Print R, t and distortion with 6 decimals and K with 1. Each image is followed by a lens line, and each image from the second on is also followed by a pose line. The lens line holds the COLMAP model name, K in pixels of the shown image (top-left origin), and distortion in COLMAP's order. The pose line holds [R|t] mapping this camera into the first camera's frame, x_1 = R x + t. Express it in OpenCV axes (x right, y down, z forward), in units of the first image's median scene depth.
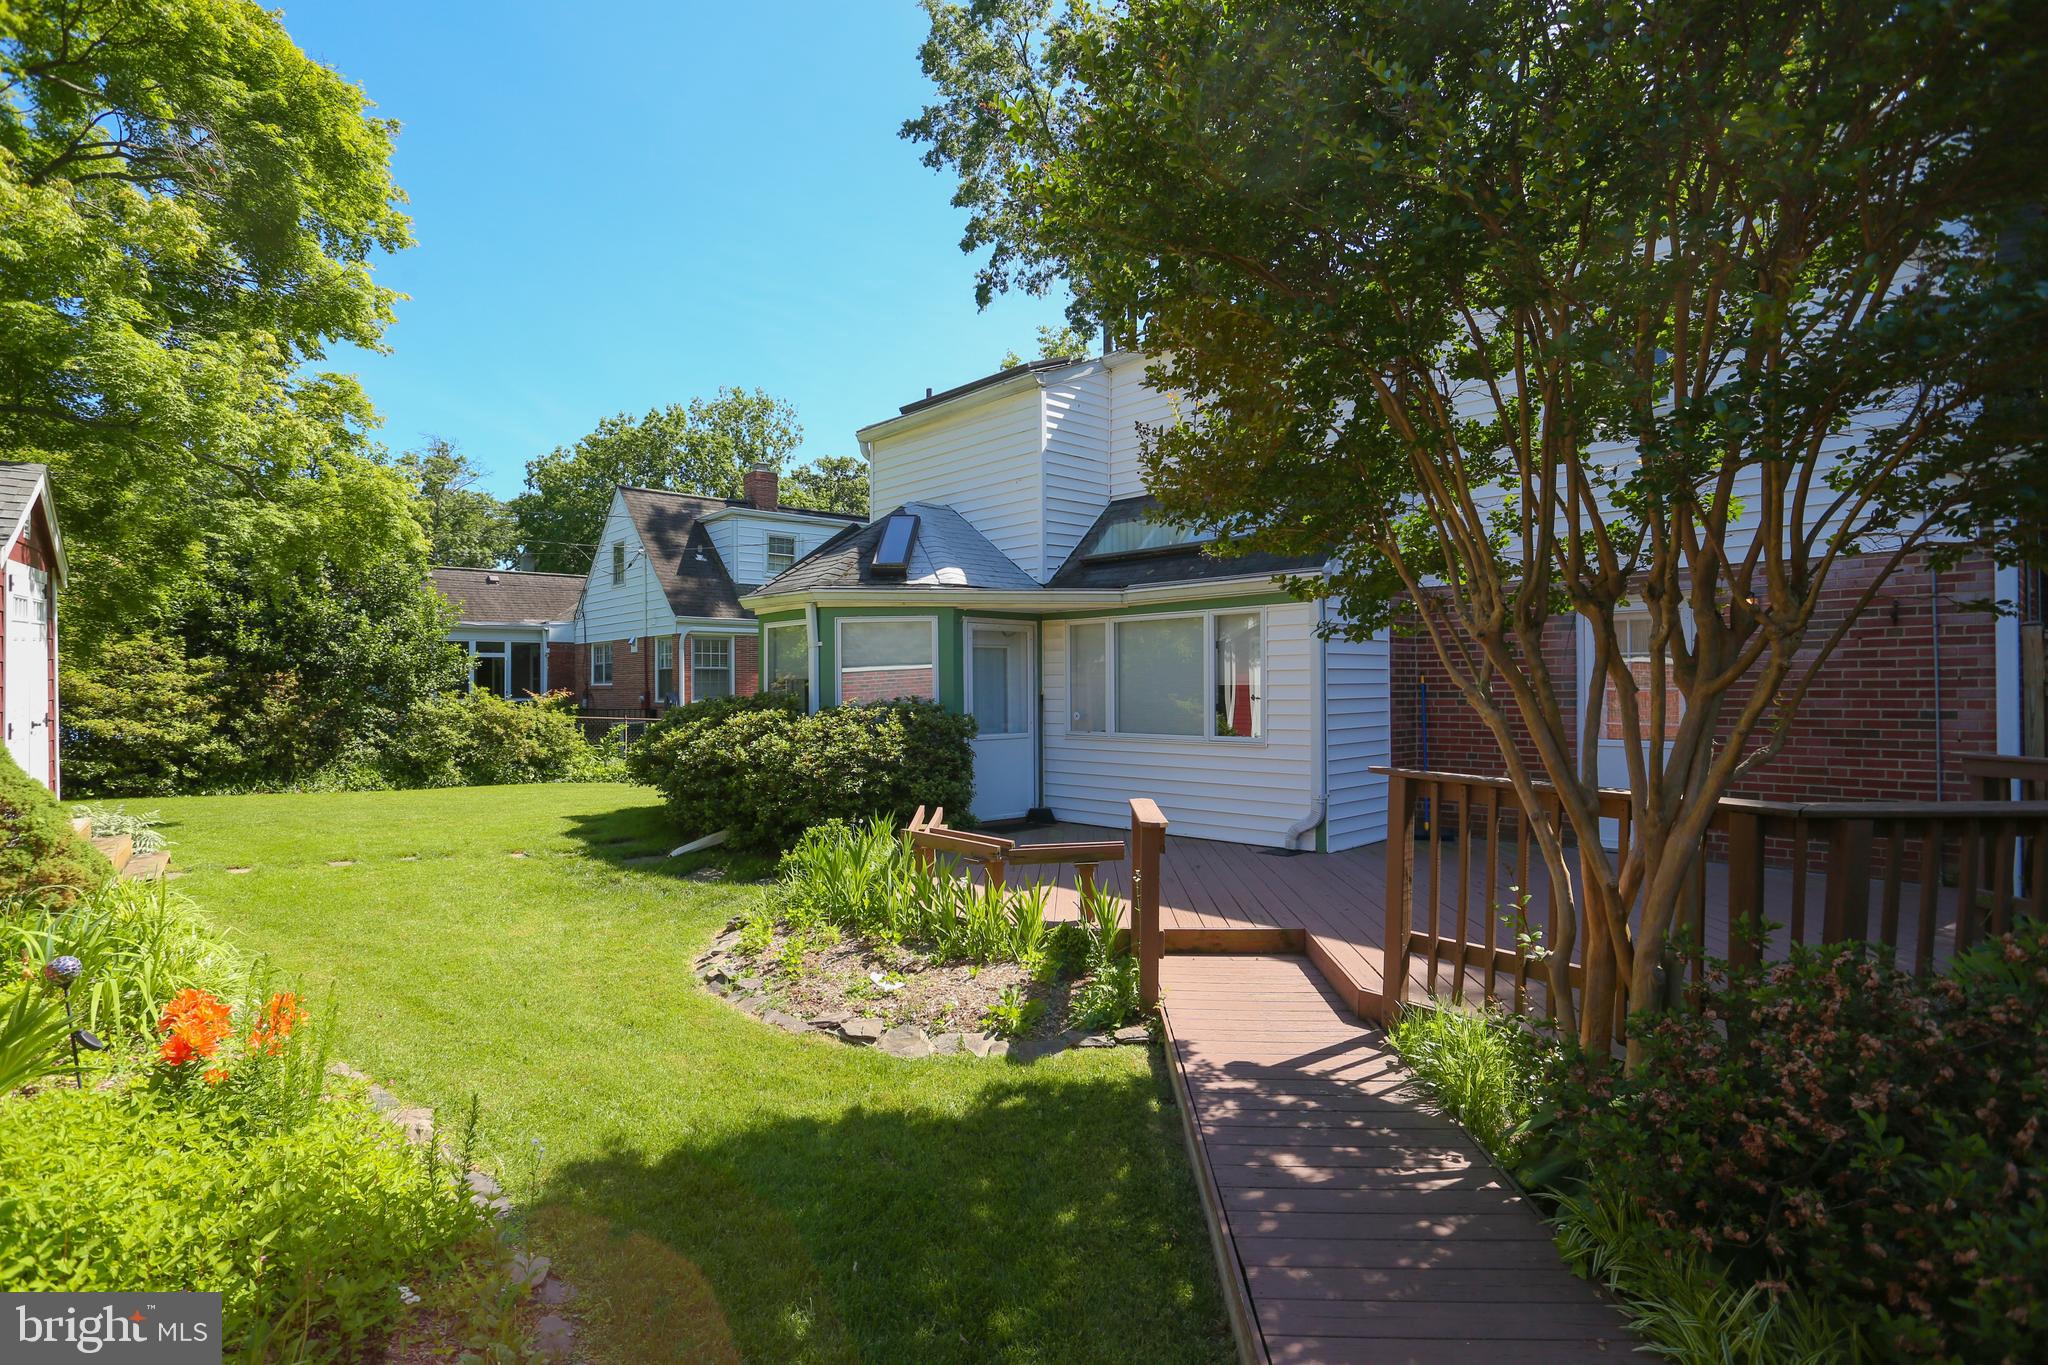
lens RADIAL K [[1036.5, 0, 1010.1], [0, 1036.5, 686.1], [0, 0, 1]] dist [-0.067597, 0.032997]
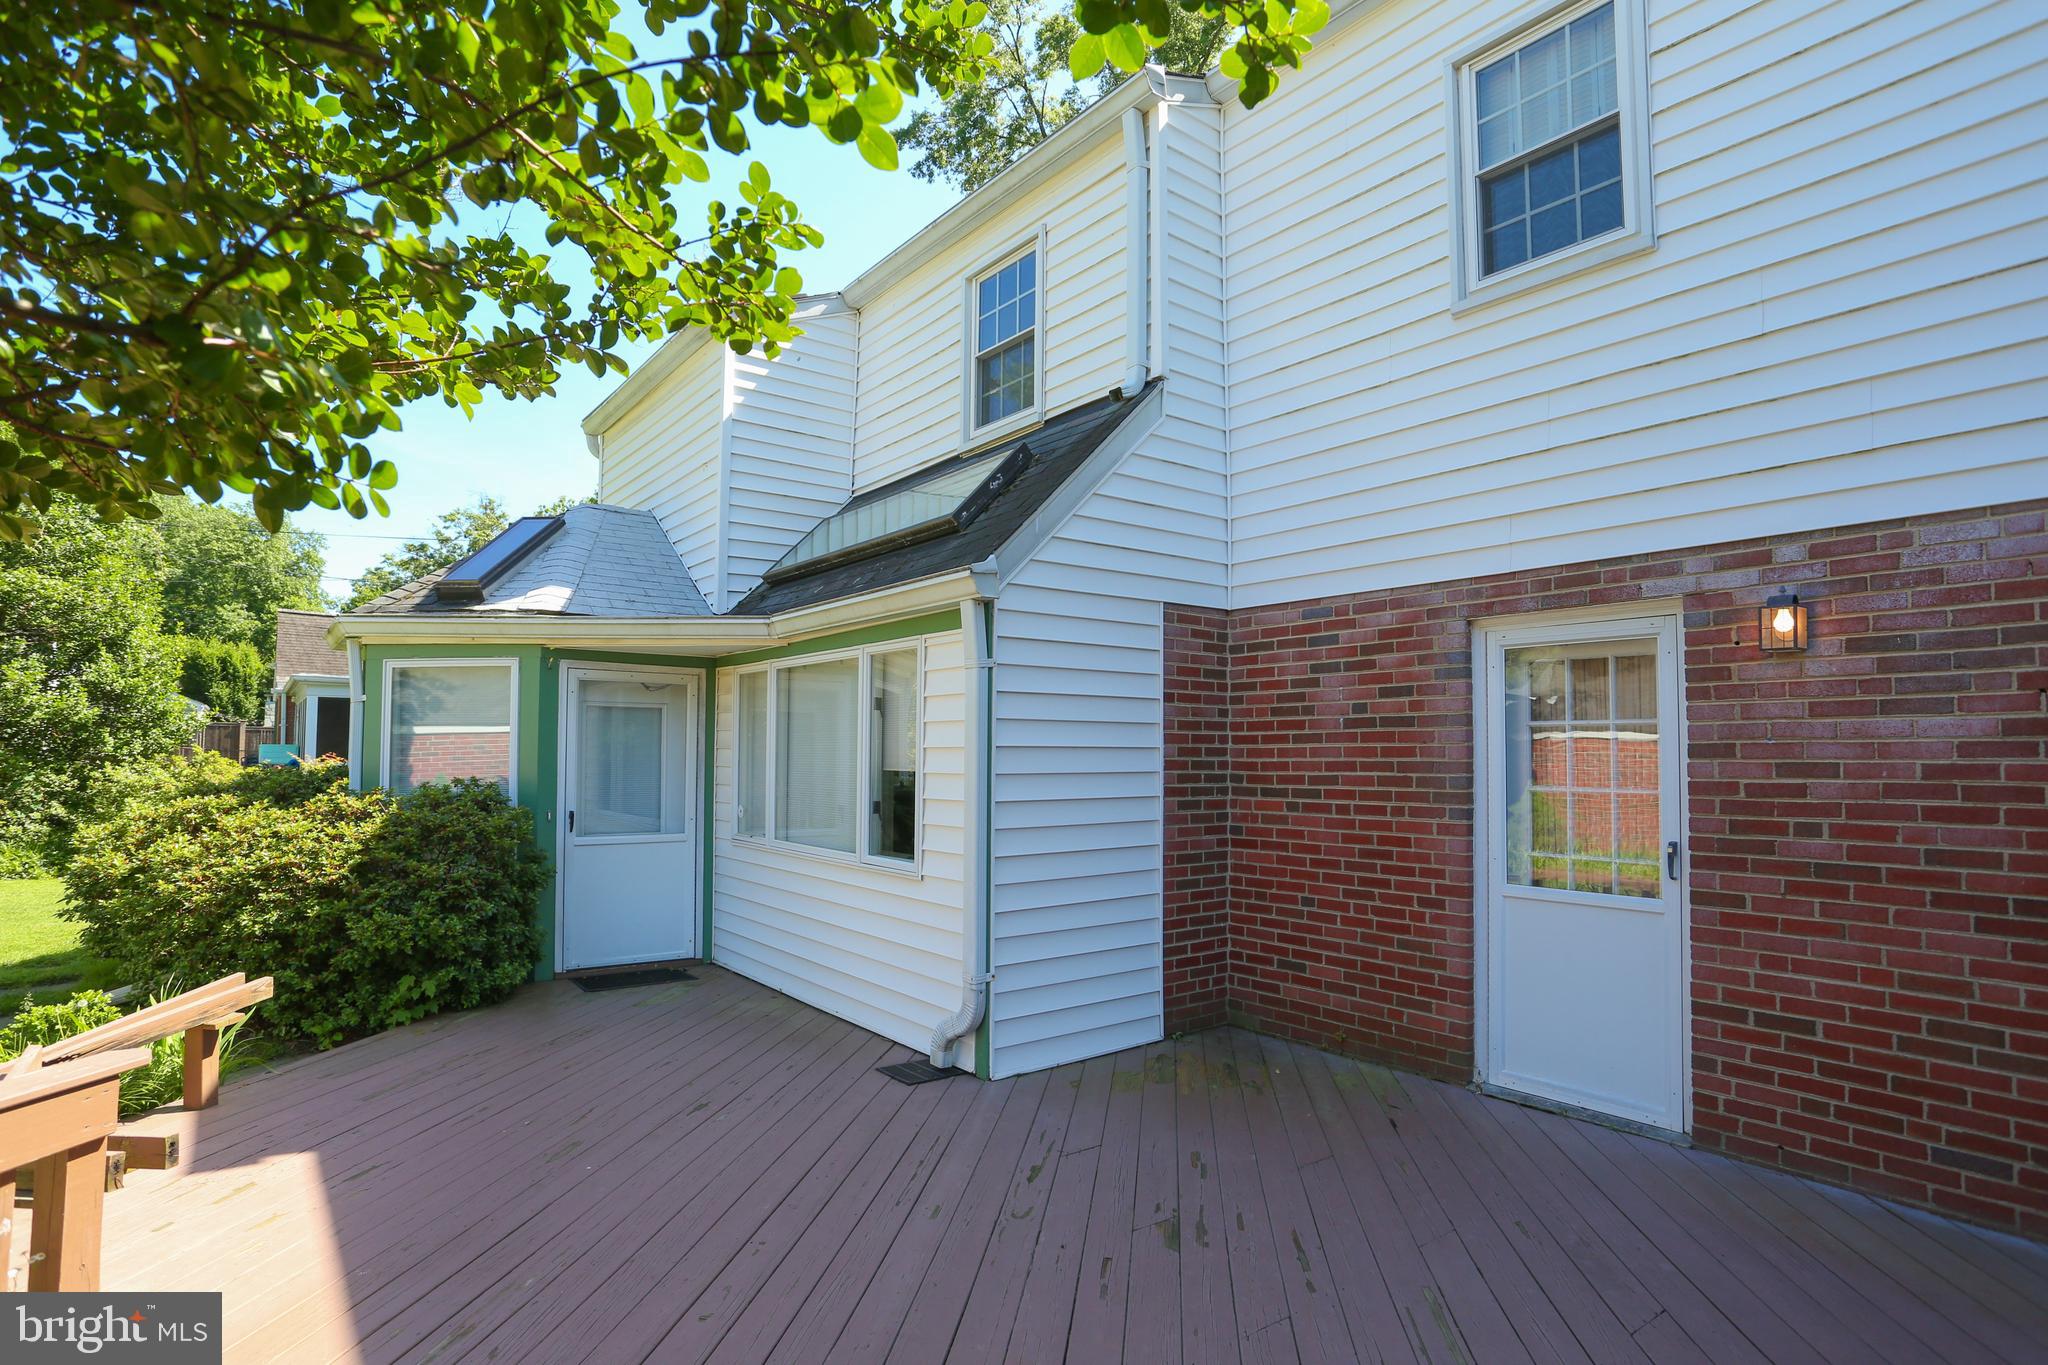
lens RADIAL K [[1050.3, 0, 1019.0], [0, 1050.3, 707.1], [0, 0, 1]] dist [-0.068358, 0.034542]
pose [[0.995619, 0.009330, -0.093041, 0.453777], [-0.013309, 0.999019, -0.042236, -0.017238], [0.092556, 0.043289, 0.994766, 0.529683]]
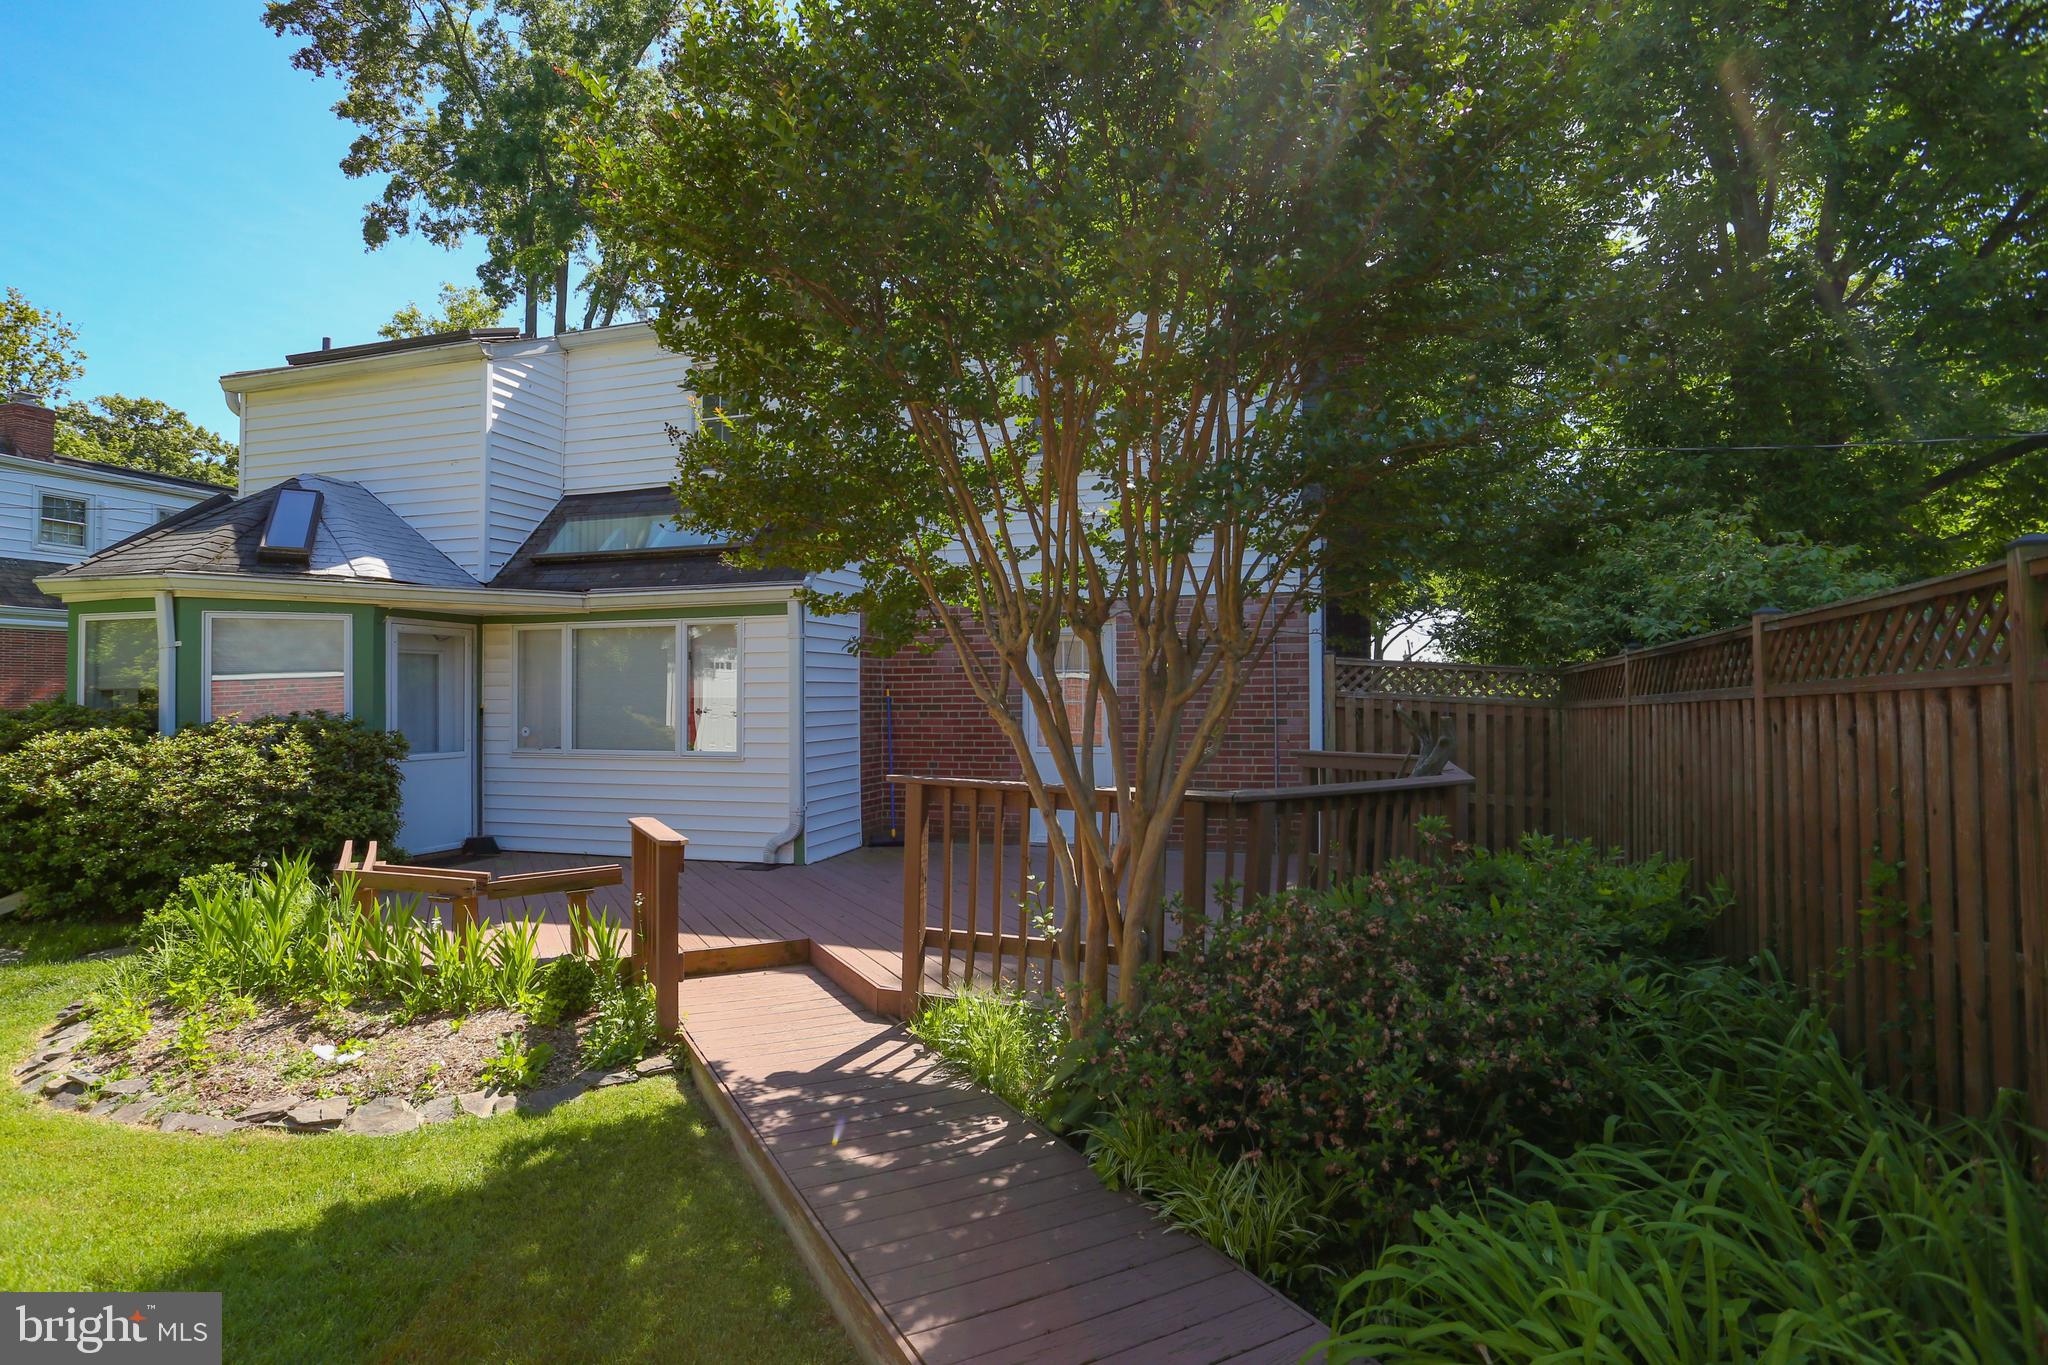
lens RADIAL K [[1079.5, 0, 1024.0], [0, 1079.5, 682.5], [0, 0, 1]] dist [-0.076522, 0.043717]
pose [[0.852051, 0.009244, 0.523377, -0.075686], [-0.001284, 0.999878, -0.015571, 0.000051], [-0.523457, 0.012595, 0.851959, -0.013125]]
